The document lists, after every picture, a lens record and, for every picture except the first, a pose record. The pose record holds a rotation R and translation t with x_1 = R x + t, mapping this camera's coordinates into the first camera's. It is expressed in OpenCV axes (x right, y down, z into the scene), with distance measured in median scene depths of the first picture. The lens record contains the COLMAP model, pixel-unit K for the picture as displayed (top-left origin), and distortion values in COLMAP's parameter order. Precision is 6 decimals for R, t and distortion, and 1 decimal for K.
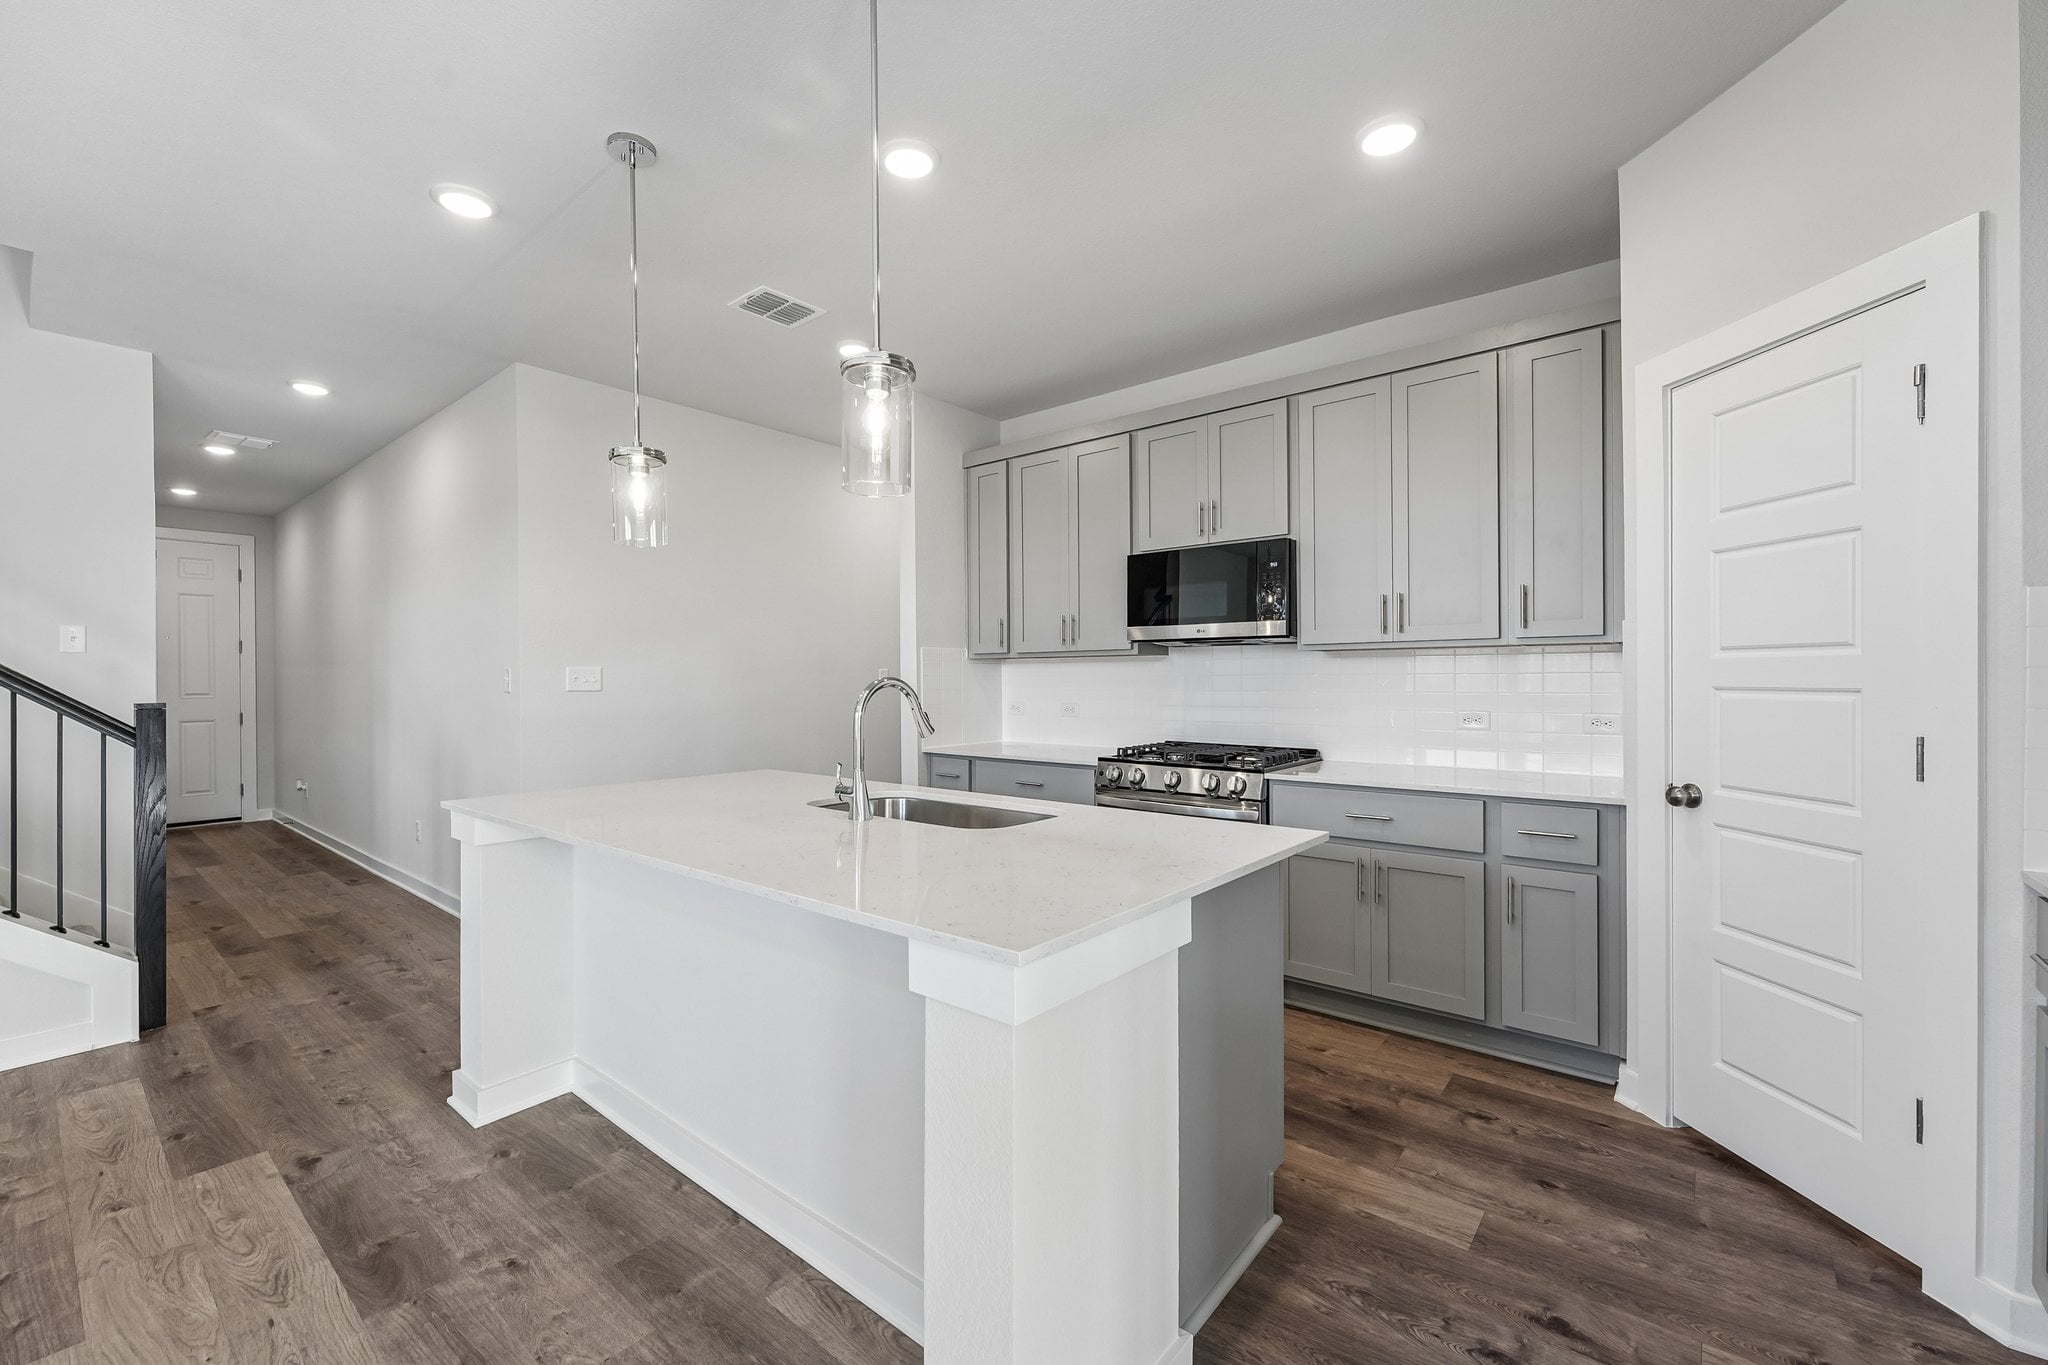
lens RADIAL K [[839.8, 0, 1018.9], [0, 839.8, 676.8], [0, 0, 1]] dist [0.001168, -0.000046]
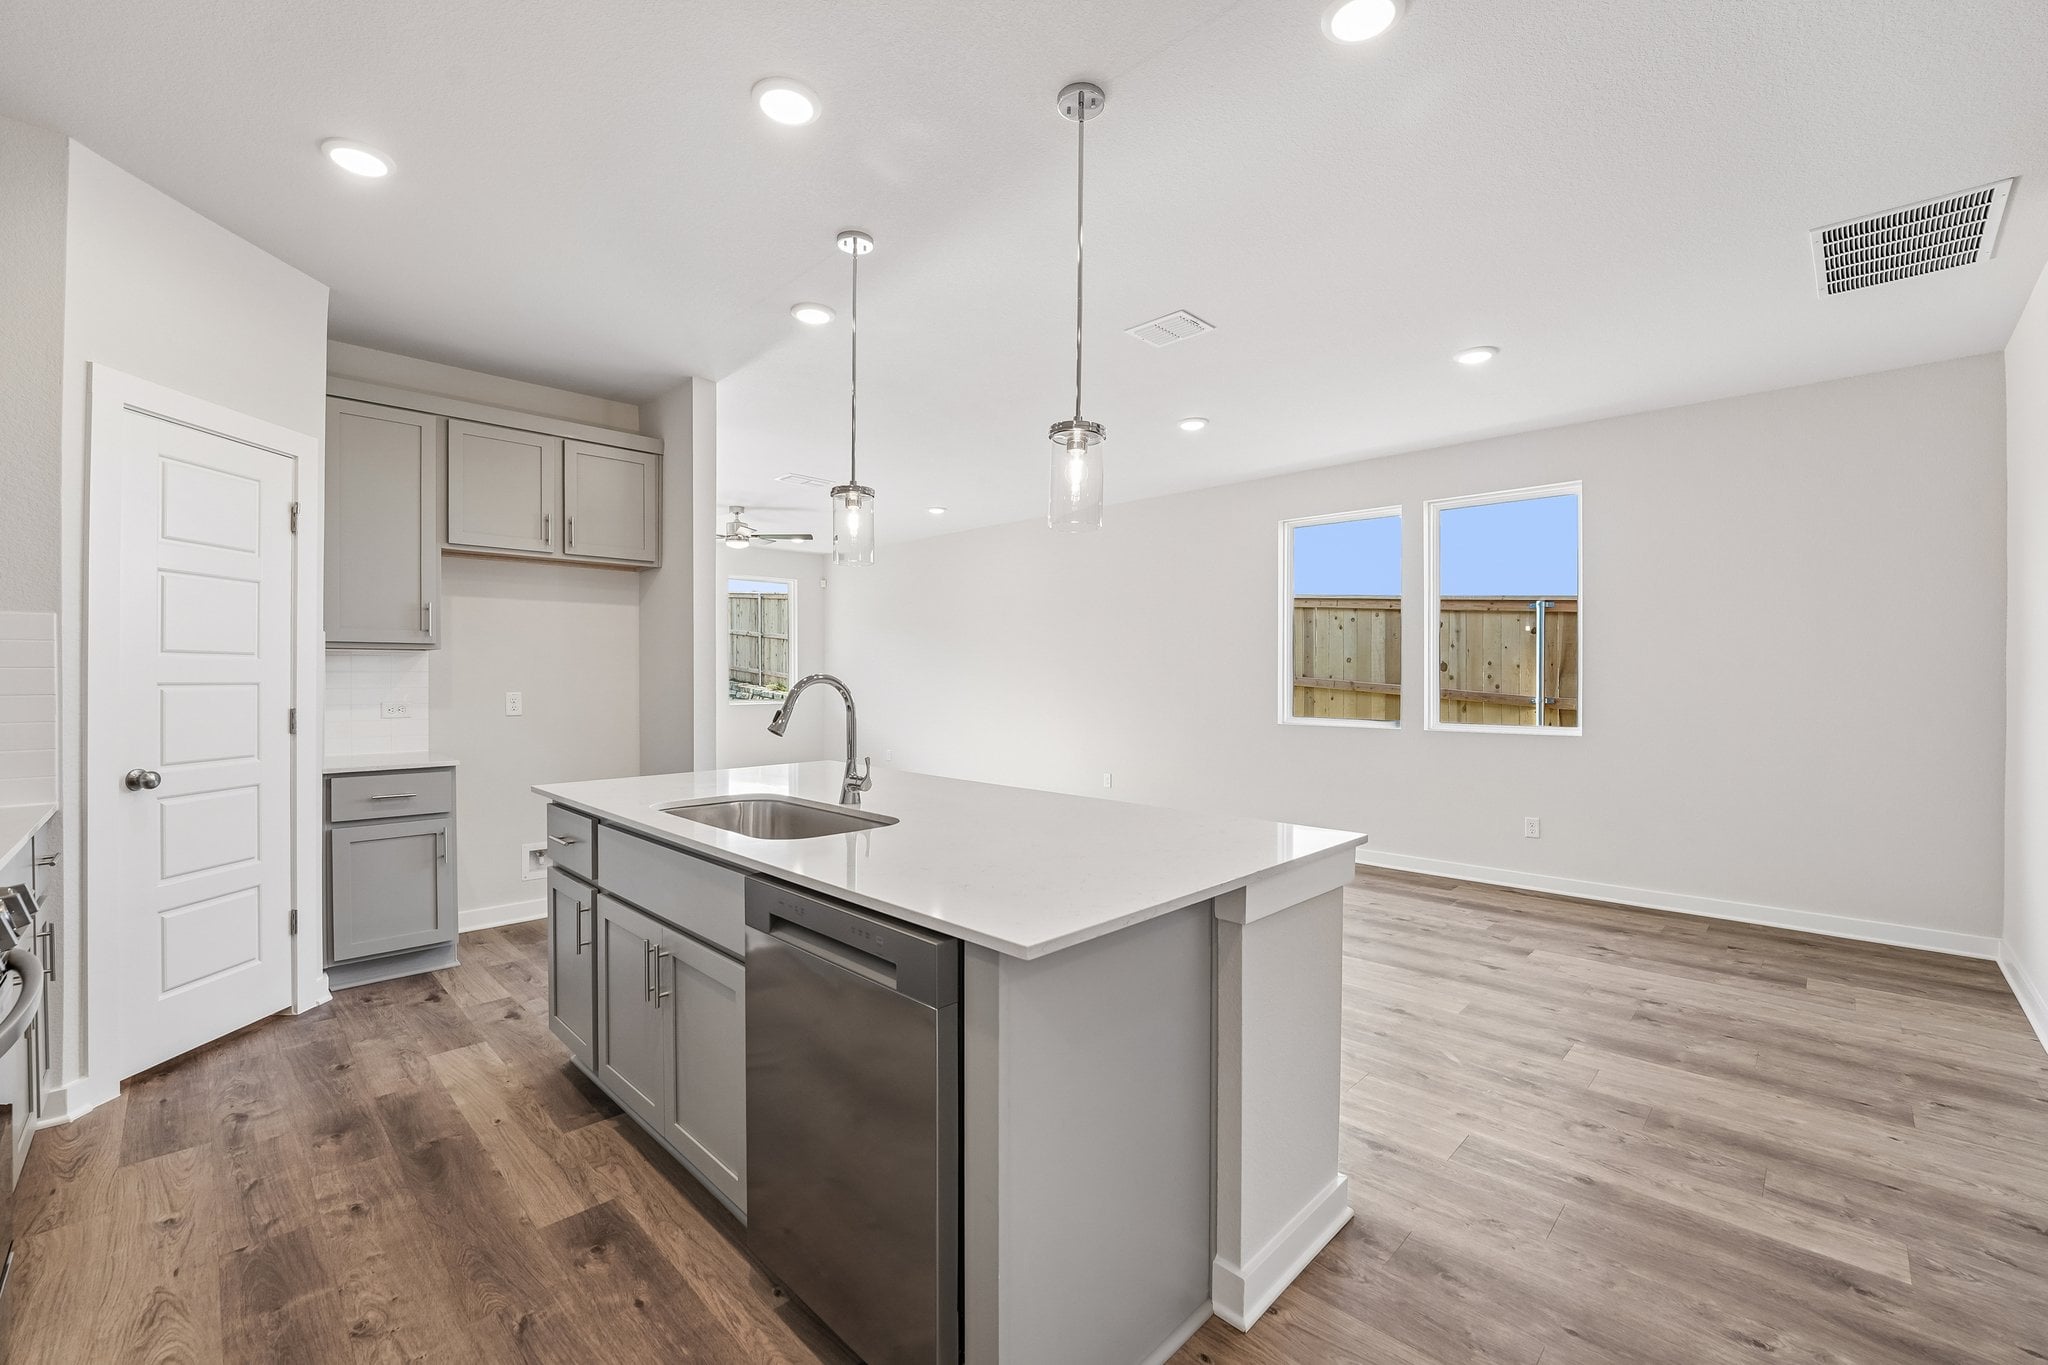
lens RADIAL K [[847.2, 0, 1022.0], [0, 847.2, 678.3], [0, 0, 1]] dist [-0.027761, 0.003990]
pose [[-0.996573, -0.000952, 0.082708, -0.398471], [-0.000974, 0.999999, -0.000229, 0.003486], [-0.082708, -0.000309, -0.996574, 1.667487]]
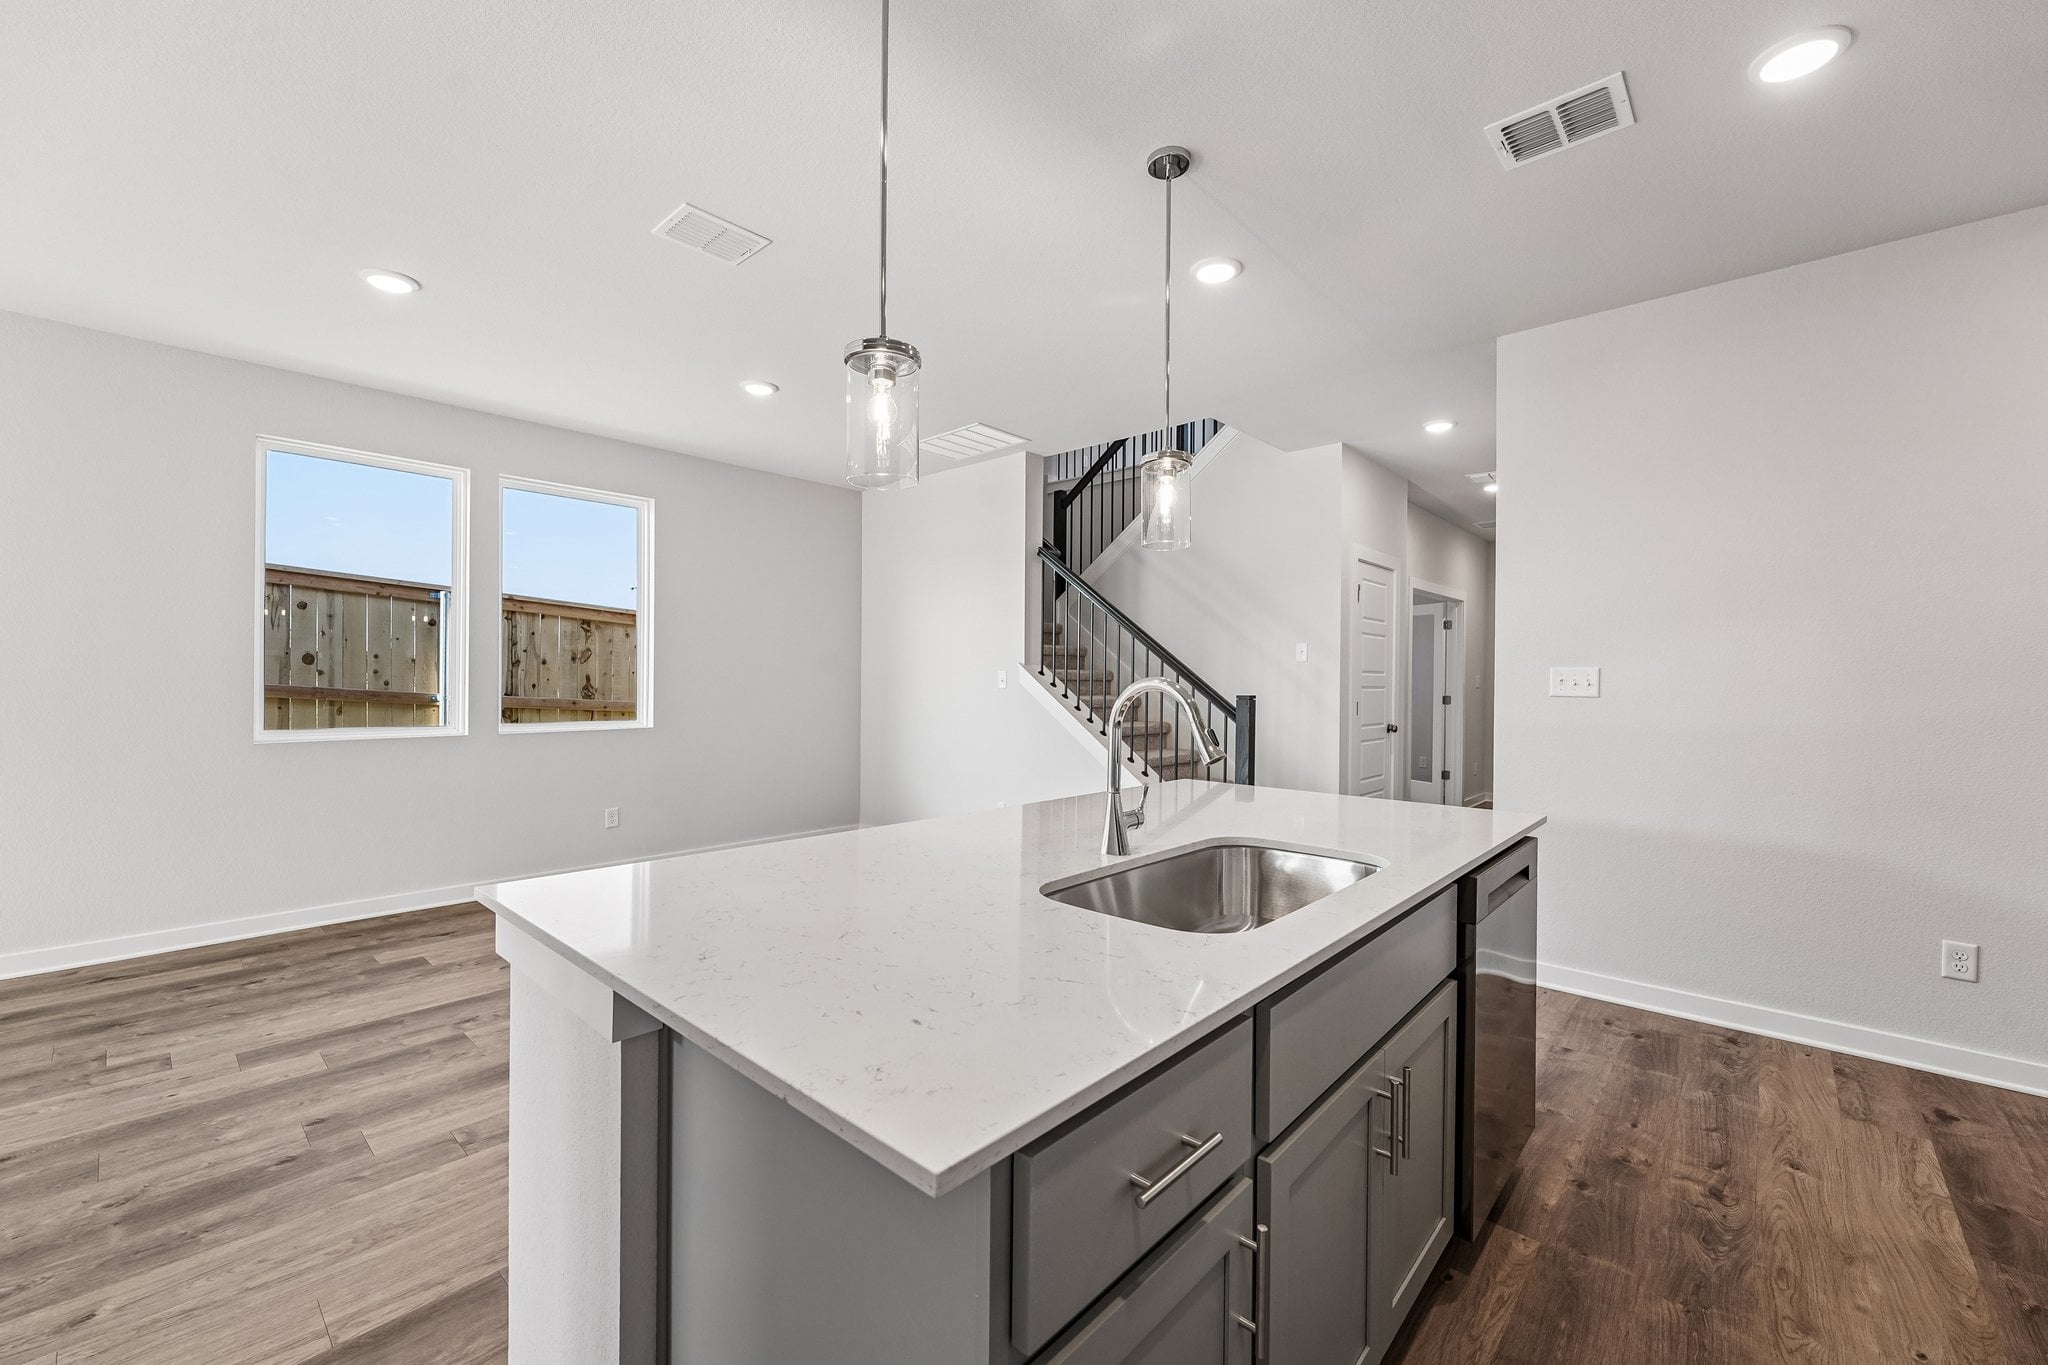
lens RADIAL K [[816.1, 0, 1017.6], [0, 816.1, 684.1], [0, 0, 1]] dist [0.001304, -0.002478]
pose [[-0.044409, 0.009485, -0.998968, 0.478812], [-0.005016, 0.999940, 0.009717, -0.000160], [0.999001, 0.005442, -0.044359, 0.749674]]
